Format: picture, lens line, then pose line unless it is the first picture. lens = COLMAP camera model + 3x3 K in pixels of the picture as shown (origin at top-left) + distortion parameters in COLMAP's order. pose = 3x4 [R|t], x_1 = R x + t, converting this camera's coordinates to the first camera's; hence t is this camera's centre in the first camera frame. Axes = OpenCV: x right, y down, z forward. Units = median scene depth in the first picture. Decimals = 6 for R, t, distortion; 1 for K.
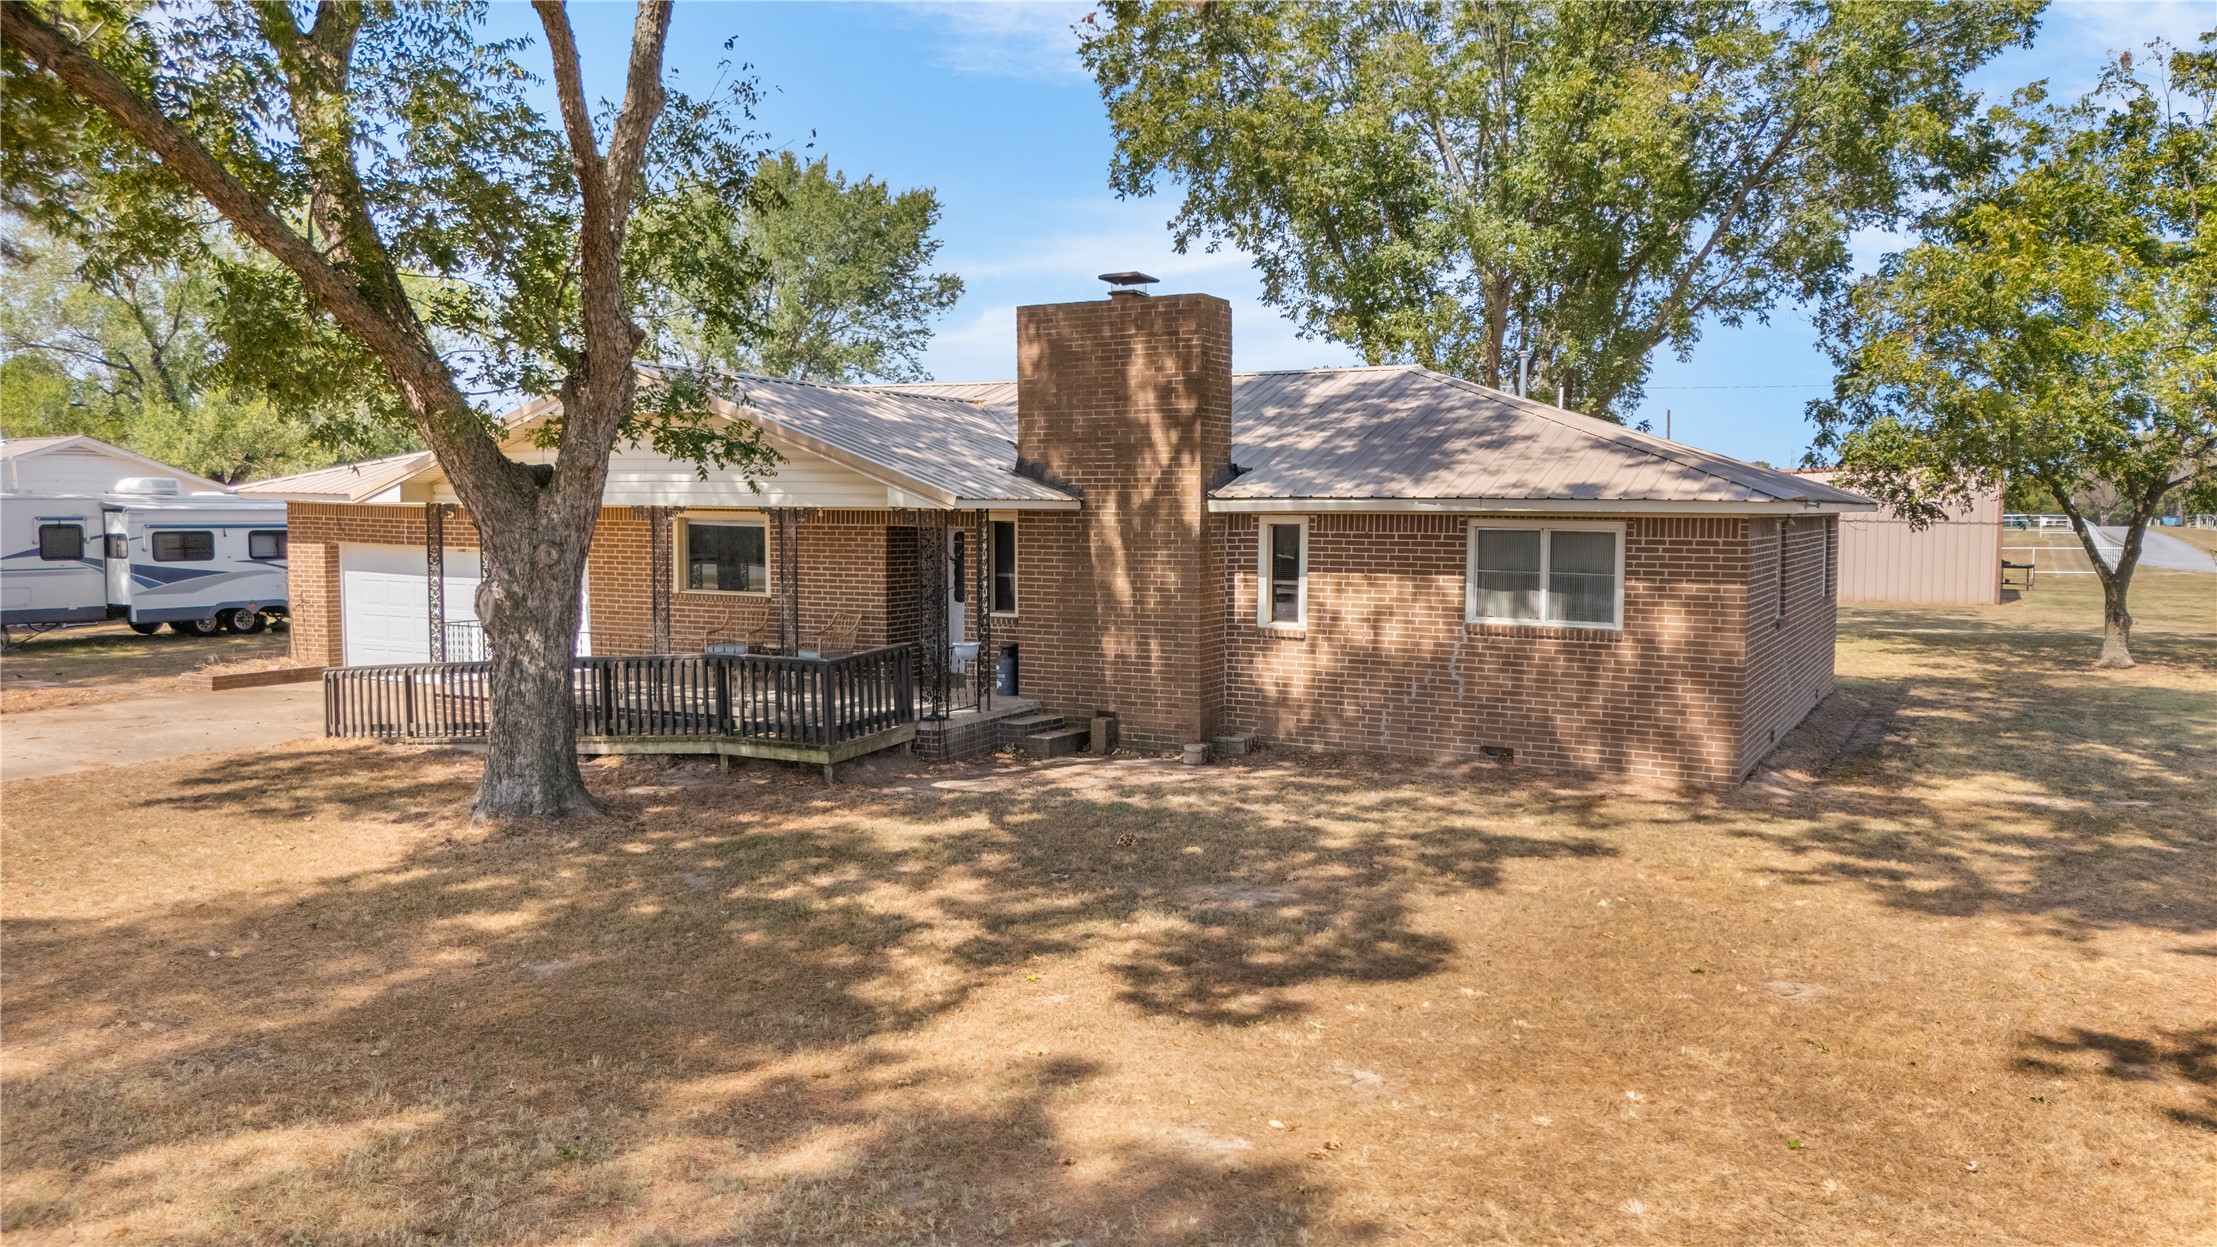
lens RADIAL K [[1726.2, 0, 1108.5], [0, 1726.2, 623.5], [0, 0, 1]] dist [0.046106, -0.002486]
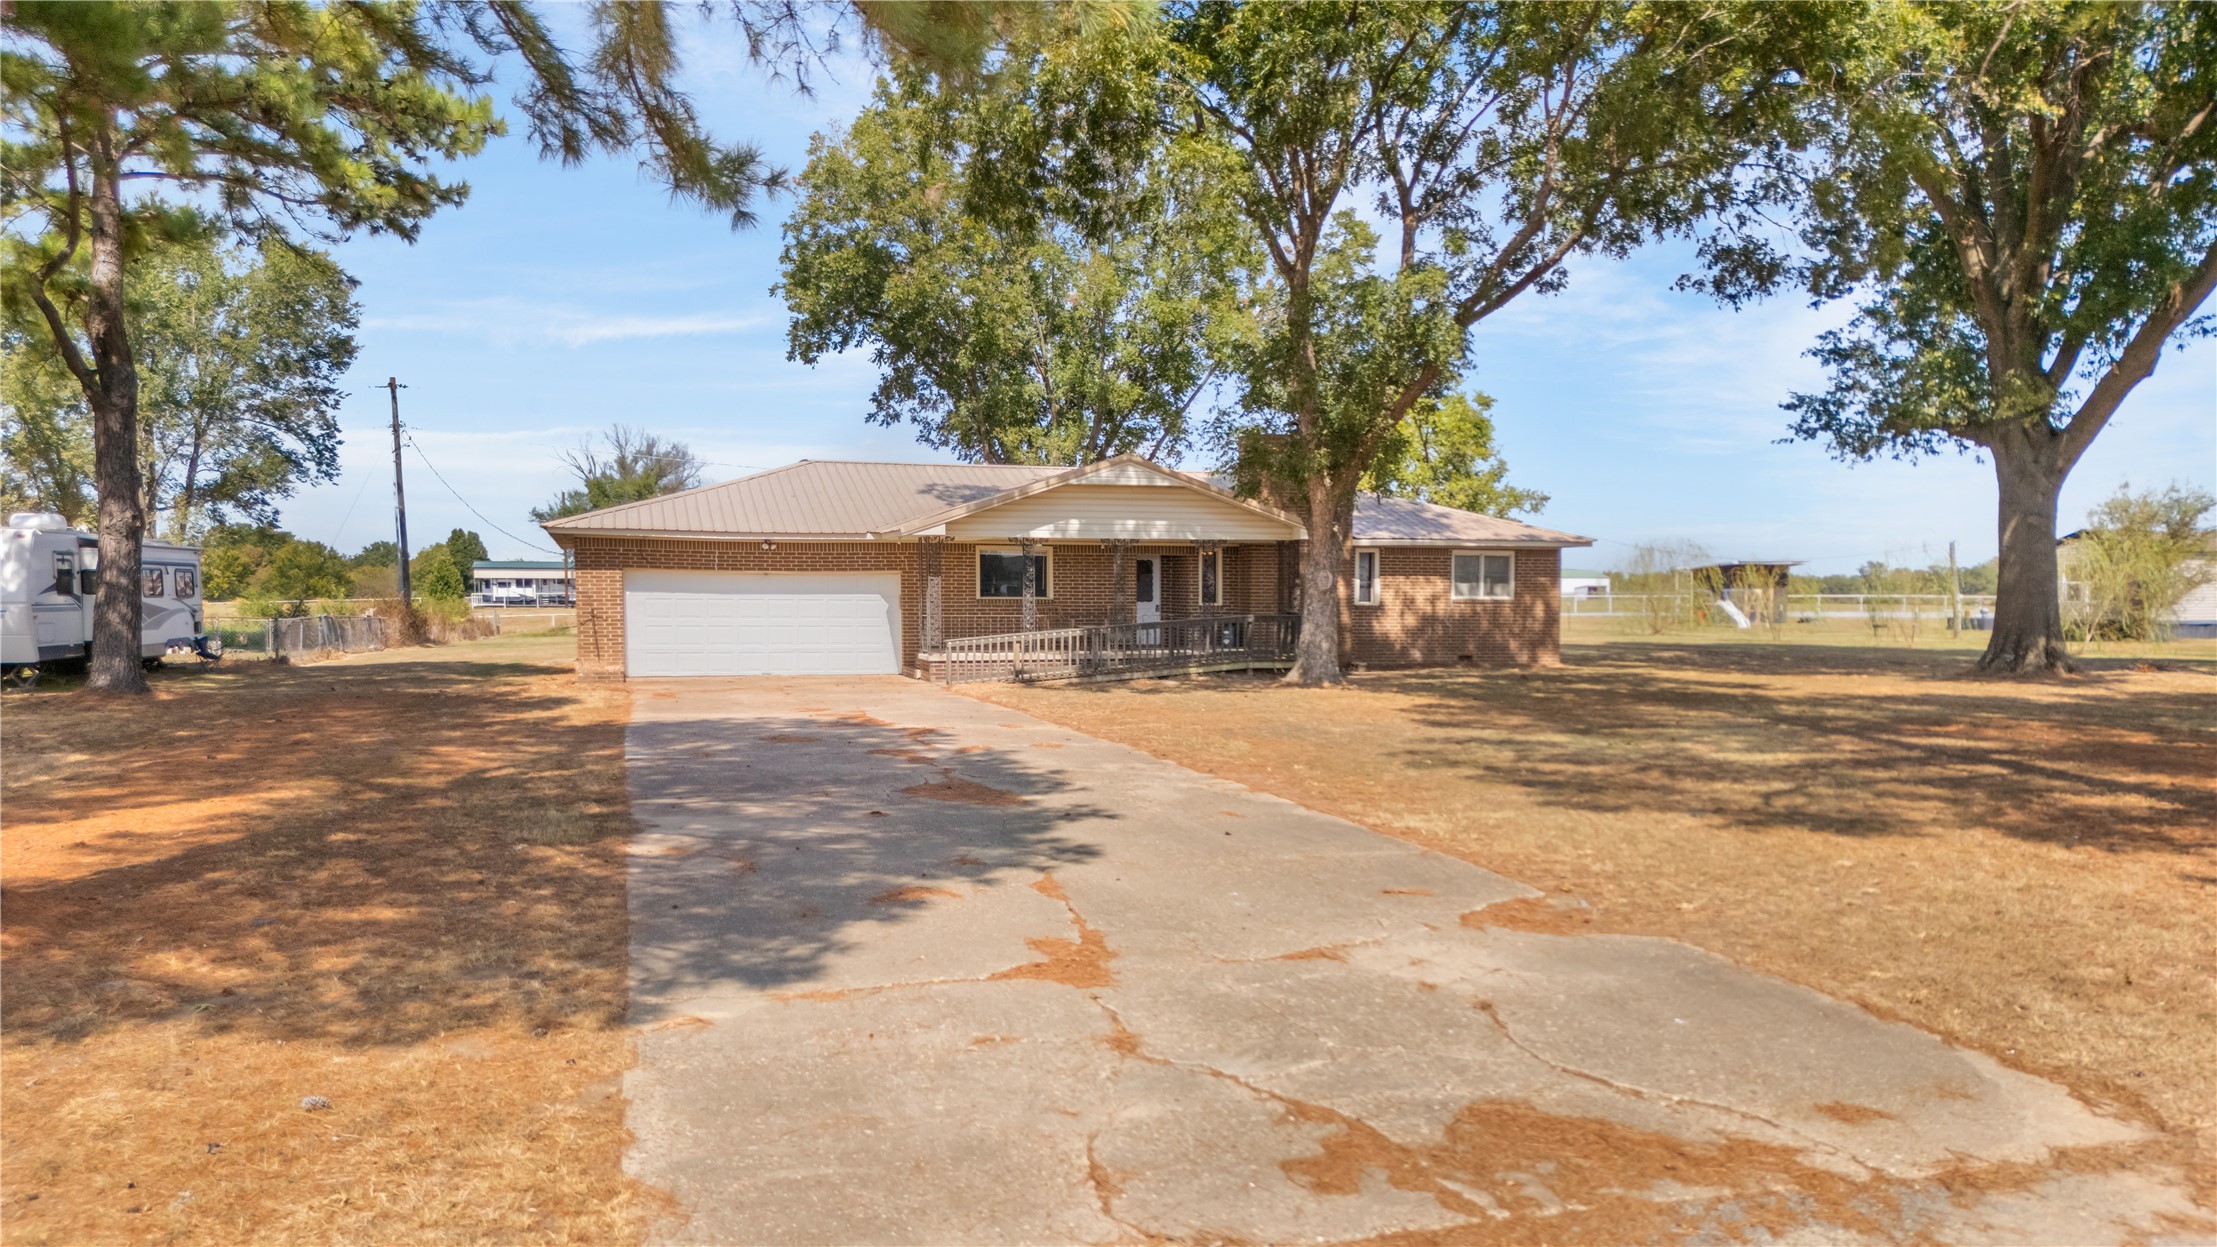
lens RADIAL K [[1726.2, 0, 1108.5], [0, 1726.2, 623.5], [0, 0, 1]] dist [0.046106, -0.002486]
pose [[0.721733, -0.015491, 0.691998, -1.483604], [0.053108, 0.998042, -0.033048, 0.071396], [-0.690131, 0.060602, 0.721142, -0.181376]]
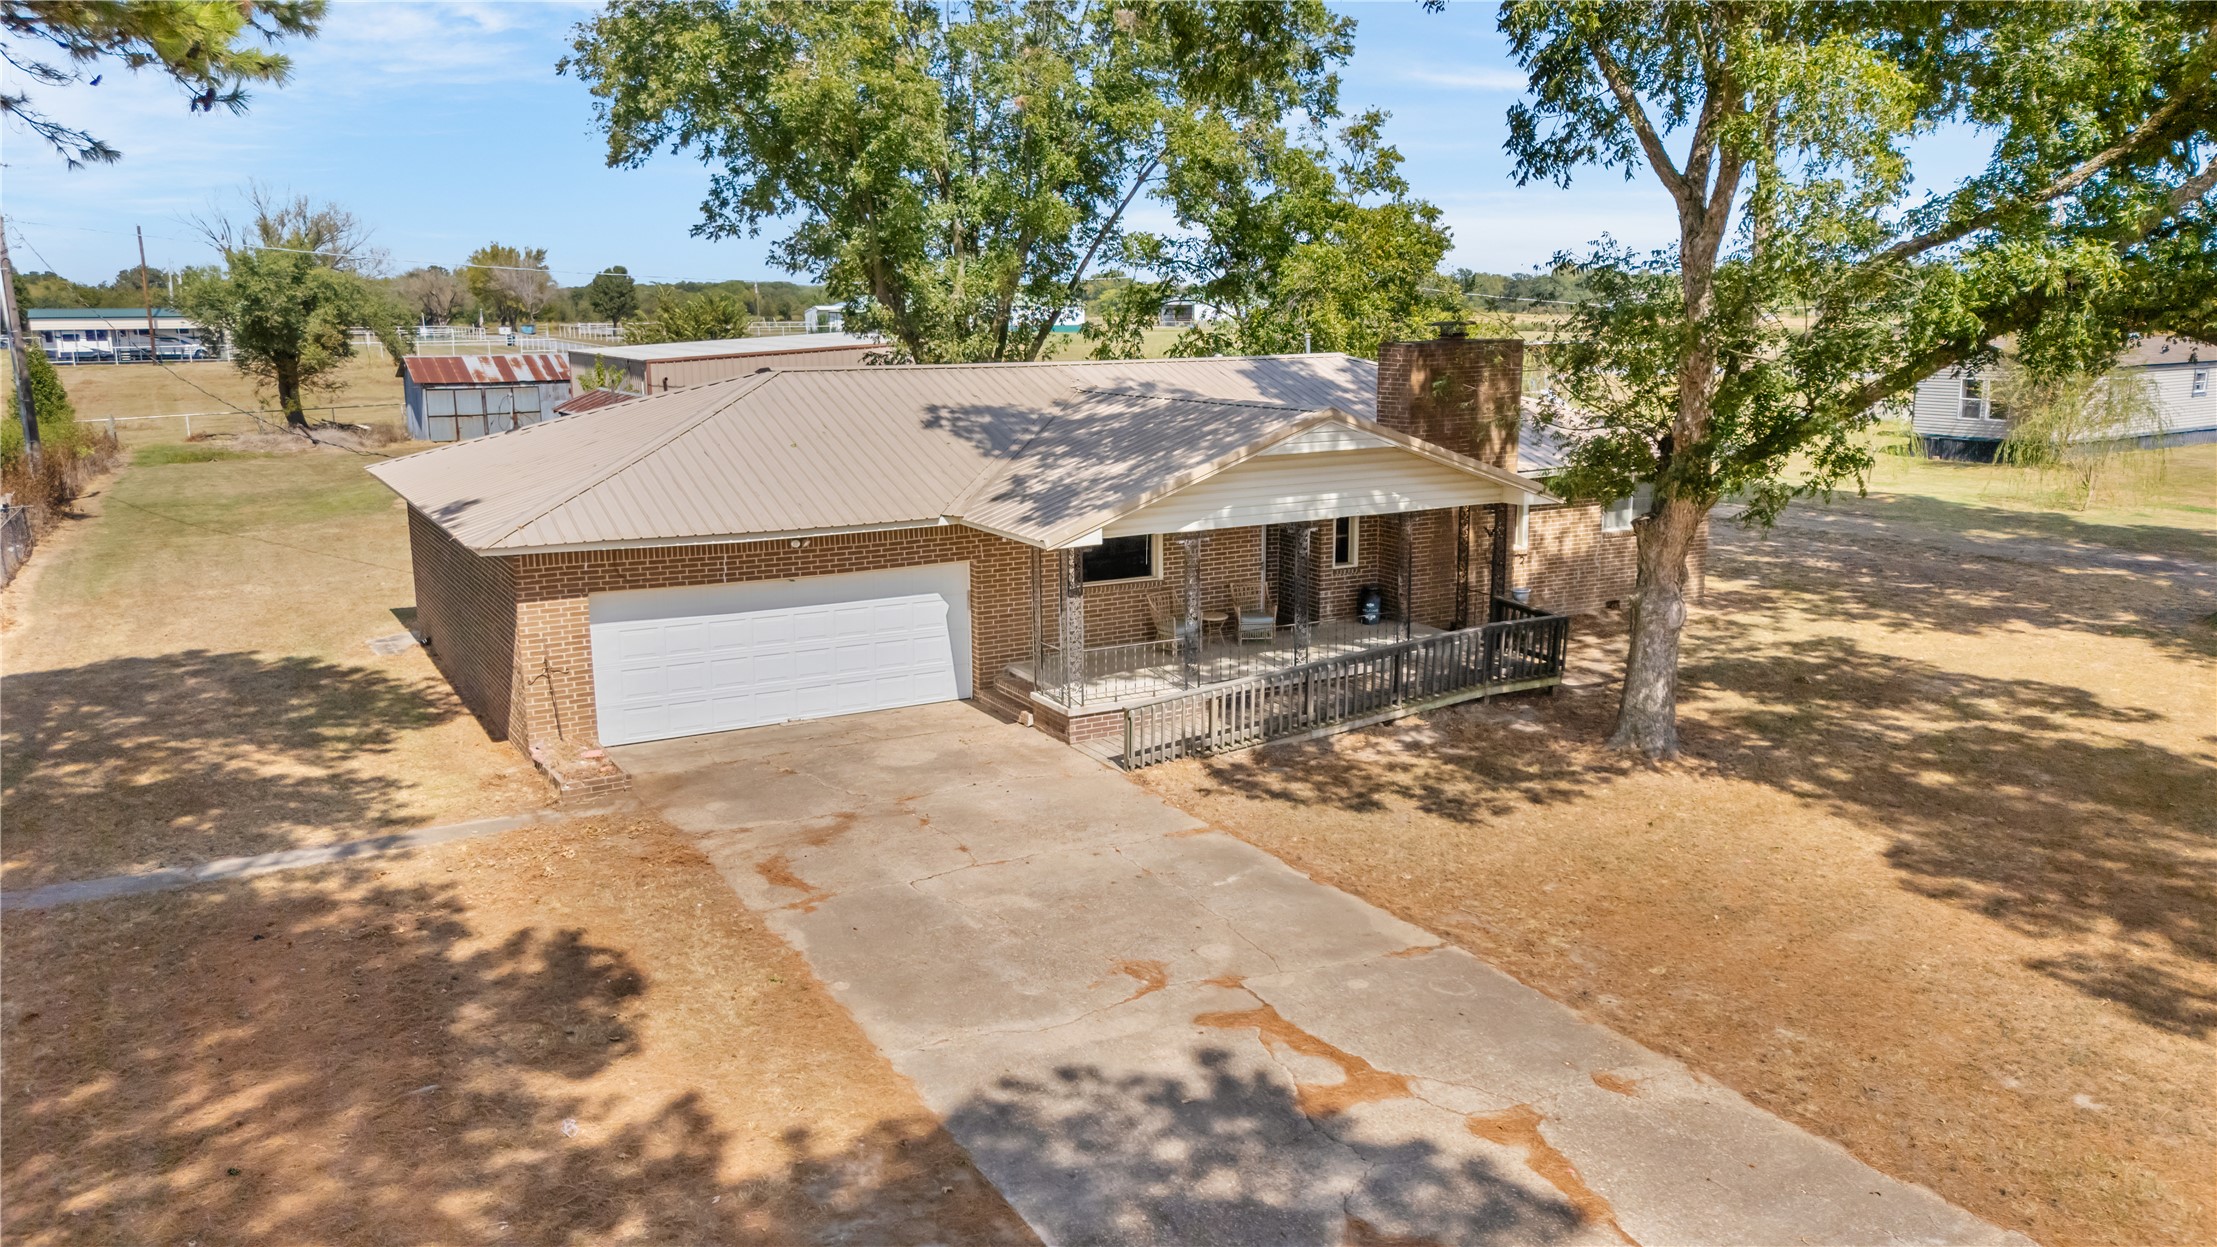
lens RADIAL K [[1658.6, 0, 1179.6], [0, 1658.6, 596.4], [0, 0, 1]] dist [-0.003181, -0.005299]
pose [[0.507439, -0.159261, 0.846842, -1.366032], [0.063672, 0.987015, 0.147470, -0.200743], [-0.859332, -0.020912, 0.510990, 0.501368]]
